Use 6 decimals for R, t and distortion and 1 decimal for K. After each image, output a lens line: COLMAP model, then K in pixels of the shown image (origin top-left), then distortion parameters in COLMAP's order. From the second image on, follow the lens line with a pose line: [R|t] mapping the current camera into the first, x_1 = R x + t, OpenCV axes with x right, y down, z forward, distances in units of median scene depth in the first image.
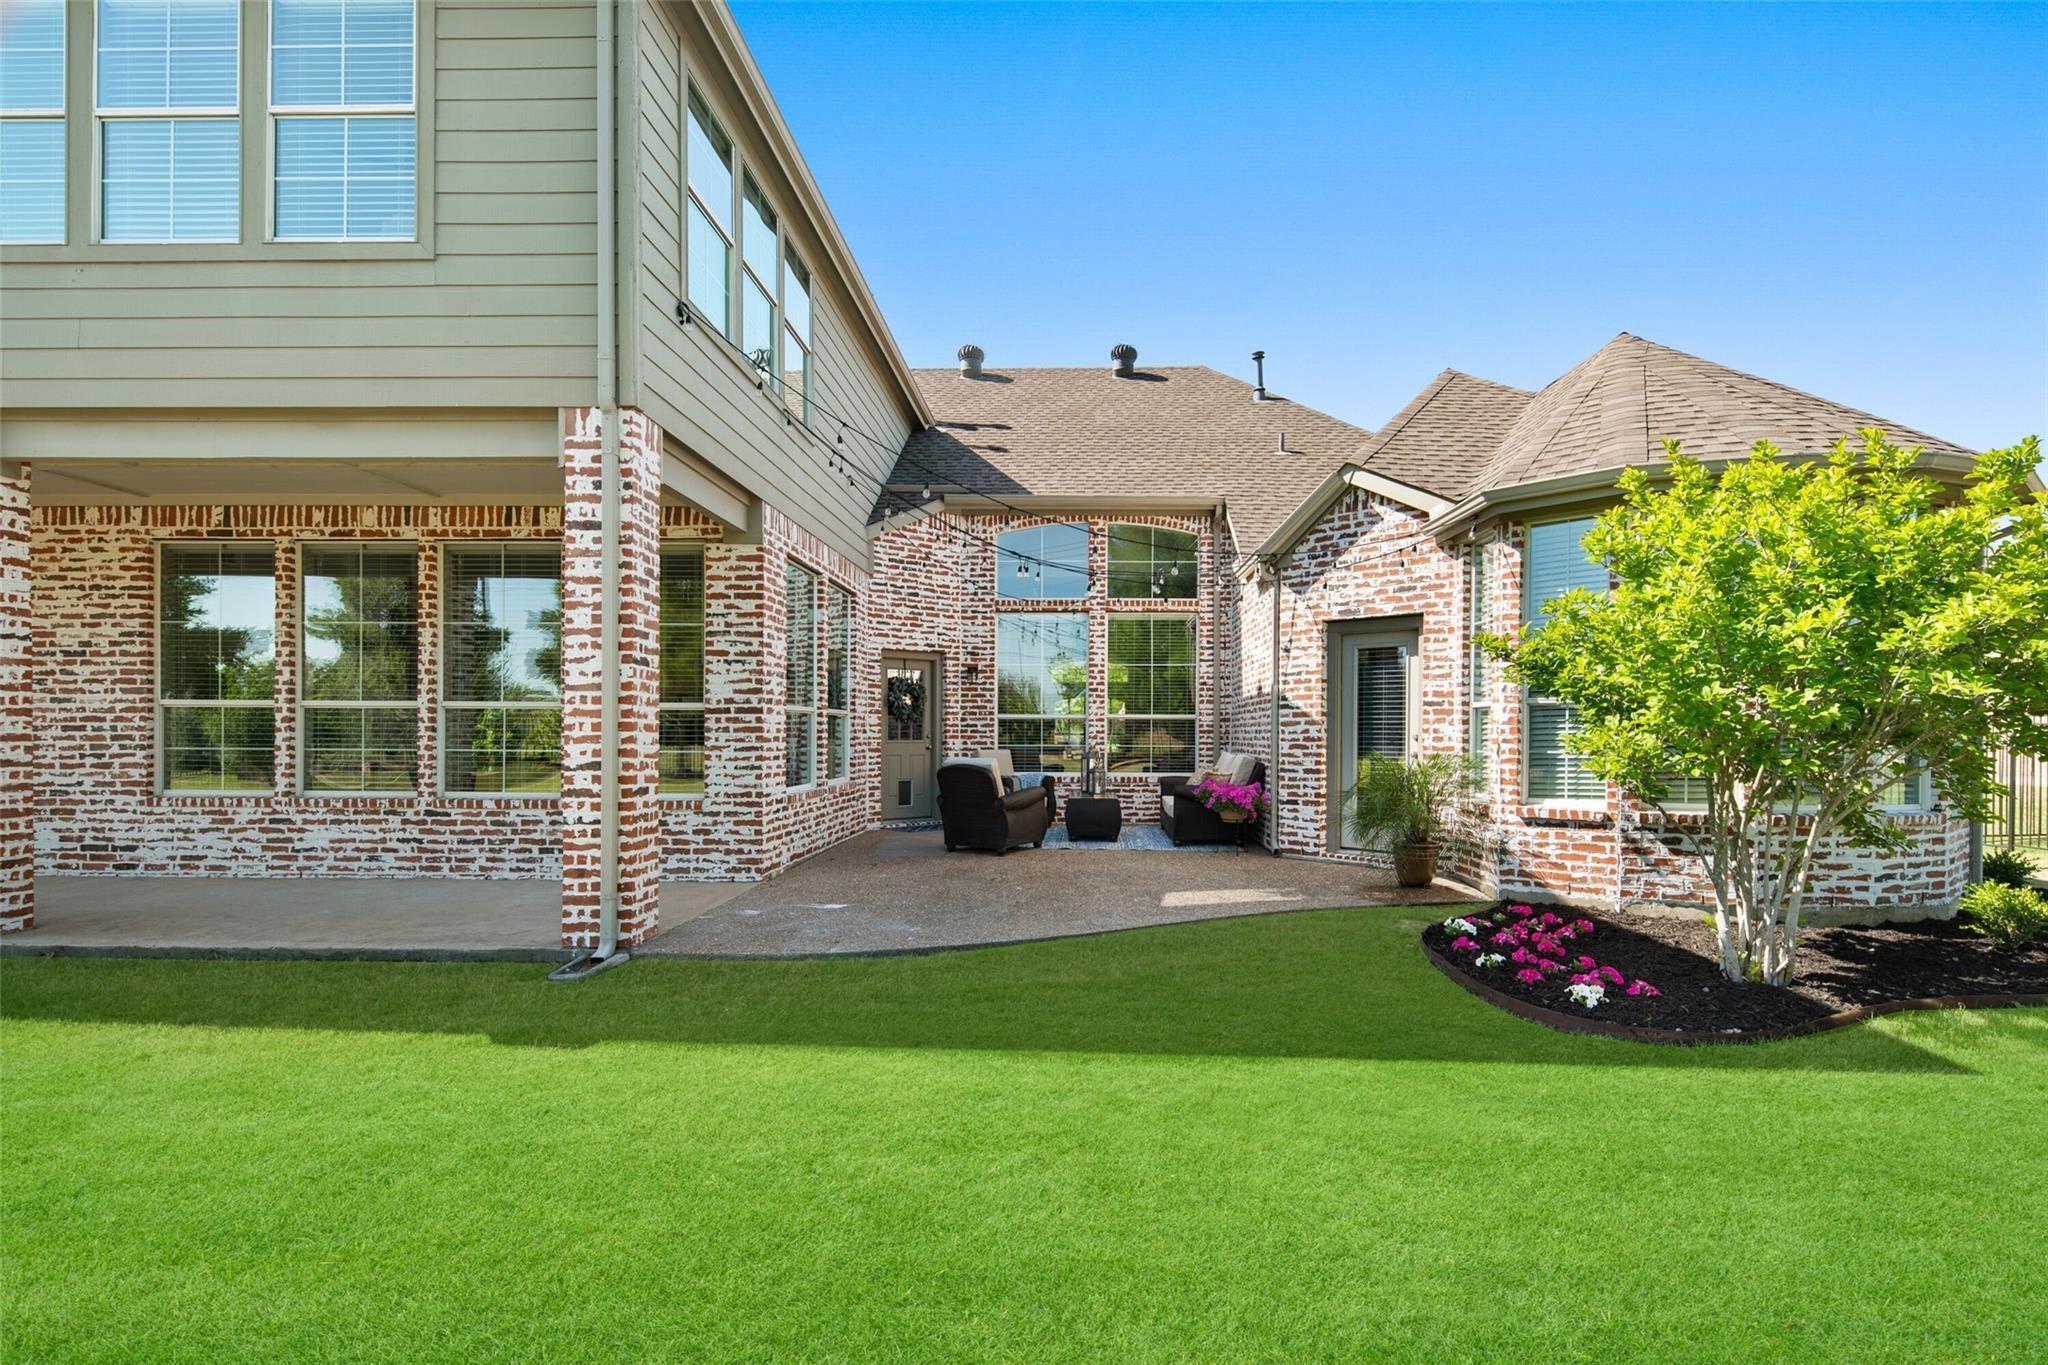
lens RADIAL K [[996.5, 0, 1066.2], [0, 996.5, 733.7], [0, 0, 1]] dist [0.002580, -0.002021]
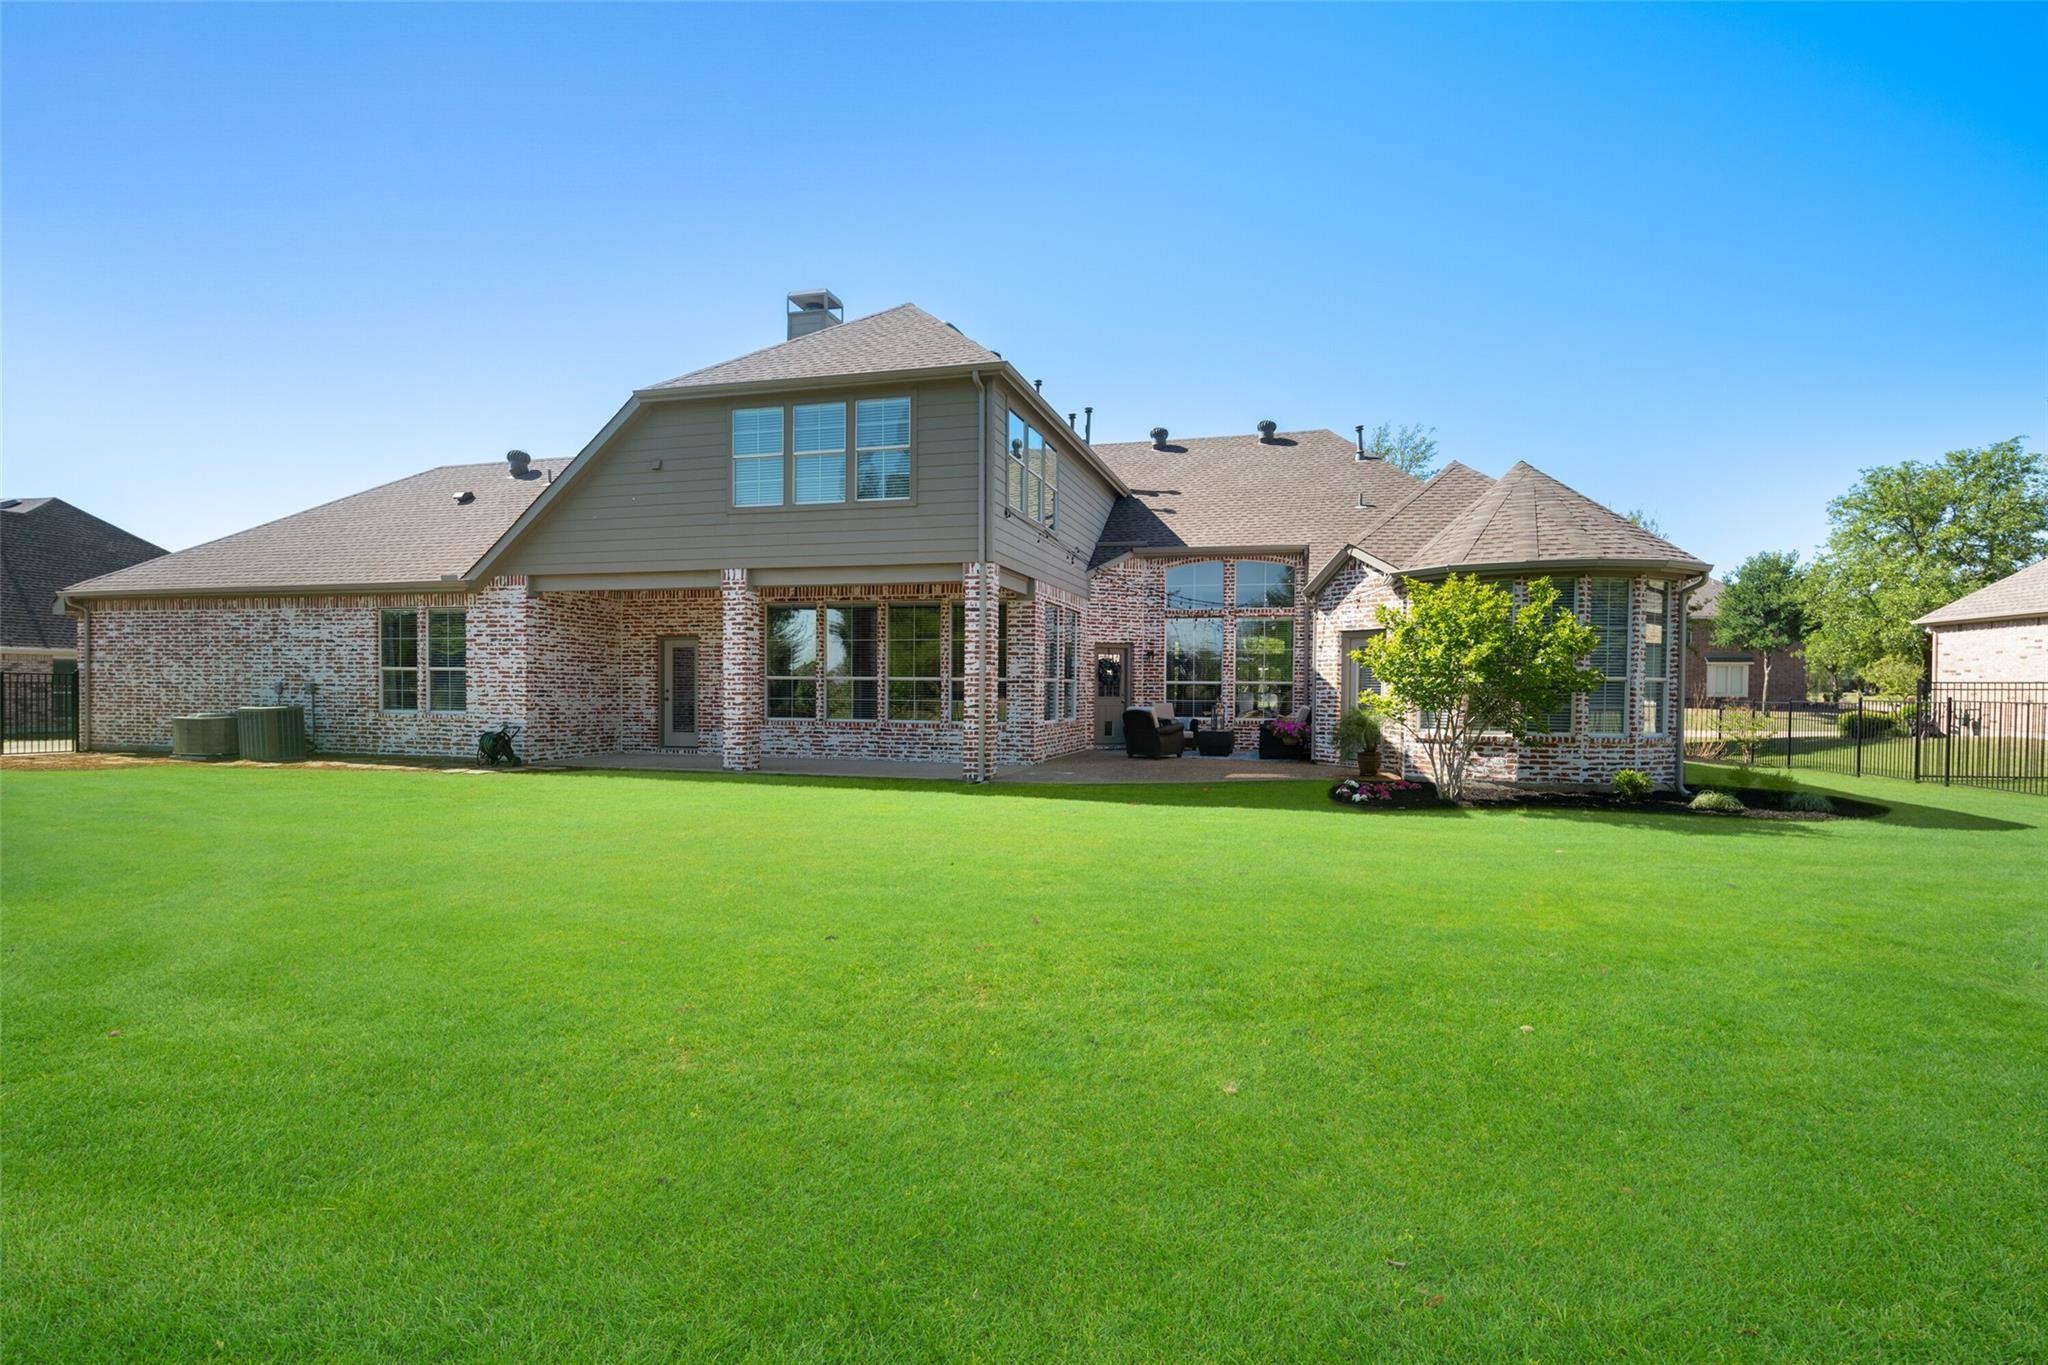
lens RADIAL K [[996.5, 0, 1026.6], [0, 996.5, 685.6], [0, 0, 1]] dist [0.002580, -0.002021]
pose [[0.965520, 0.003402, -0.260305, 0.179420], [-0.005133, 0.999969, -0.005970, -0.002570], [0.260277, 0.007101, 0.965508, -0.828845]]
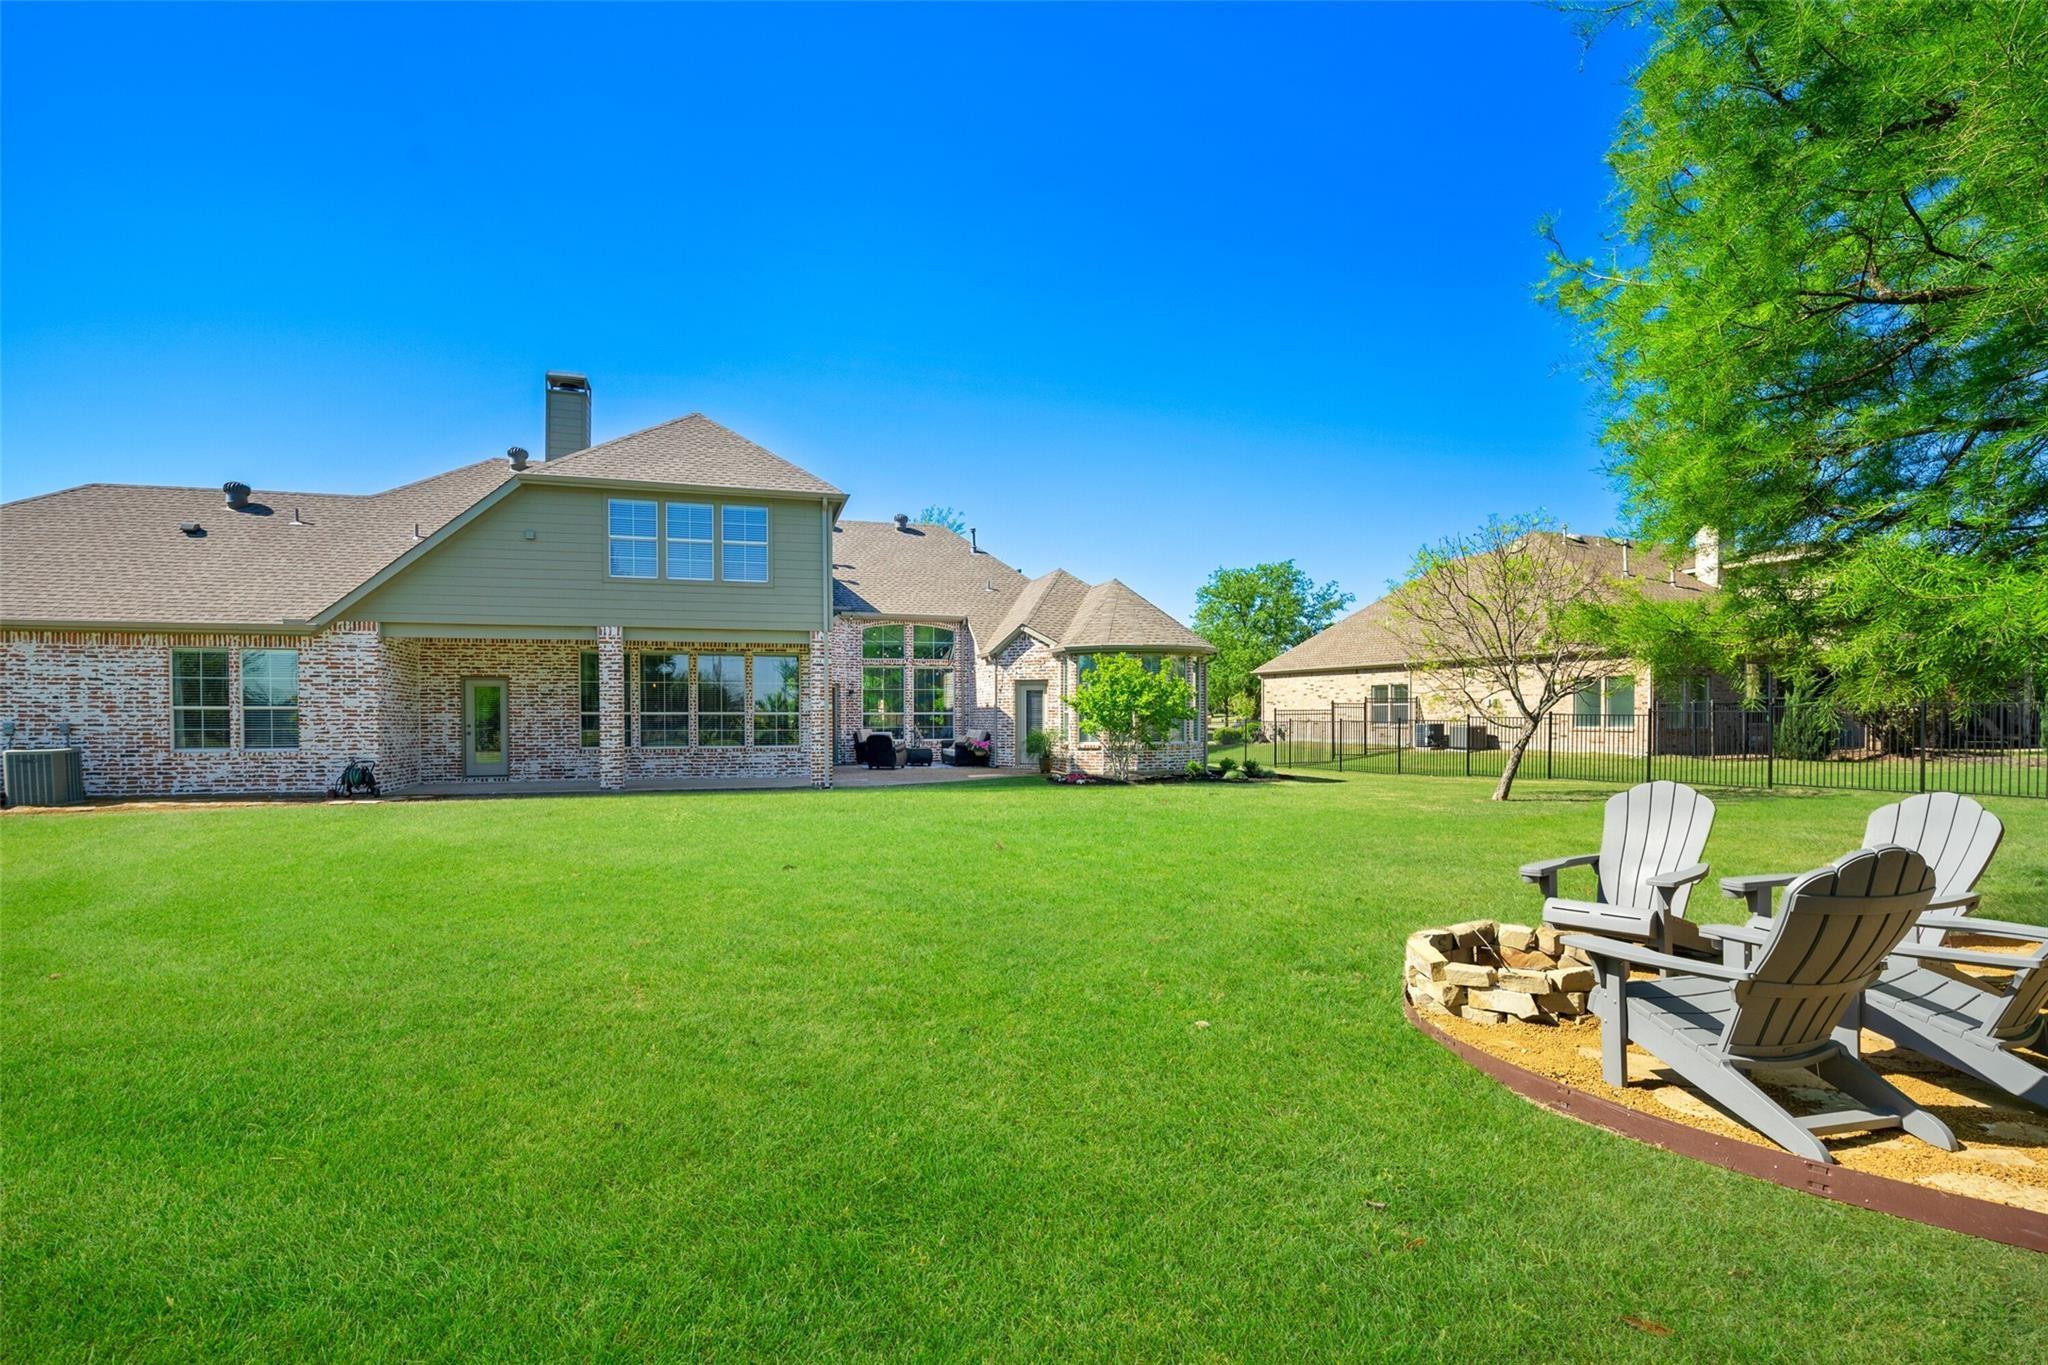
lens RADIAL K [[996.5, 0, 1016.0], [0, 996.5, 704.2], [0, 0, 1]] dist [0.002580, -0.002021]
pose [[0.958098, -0.001913, 0.286434, -0.497100], [0.005638, 0.999910, -0.012178, -0.014381], [-0.286385, 0.013283, 0.958023, -1.548126]]
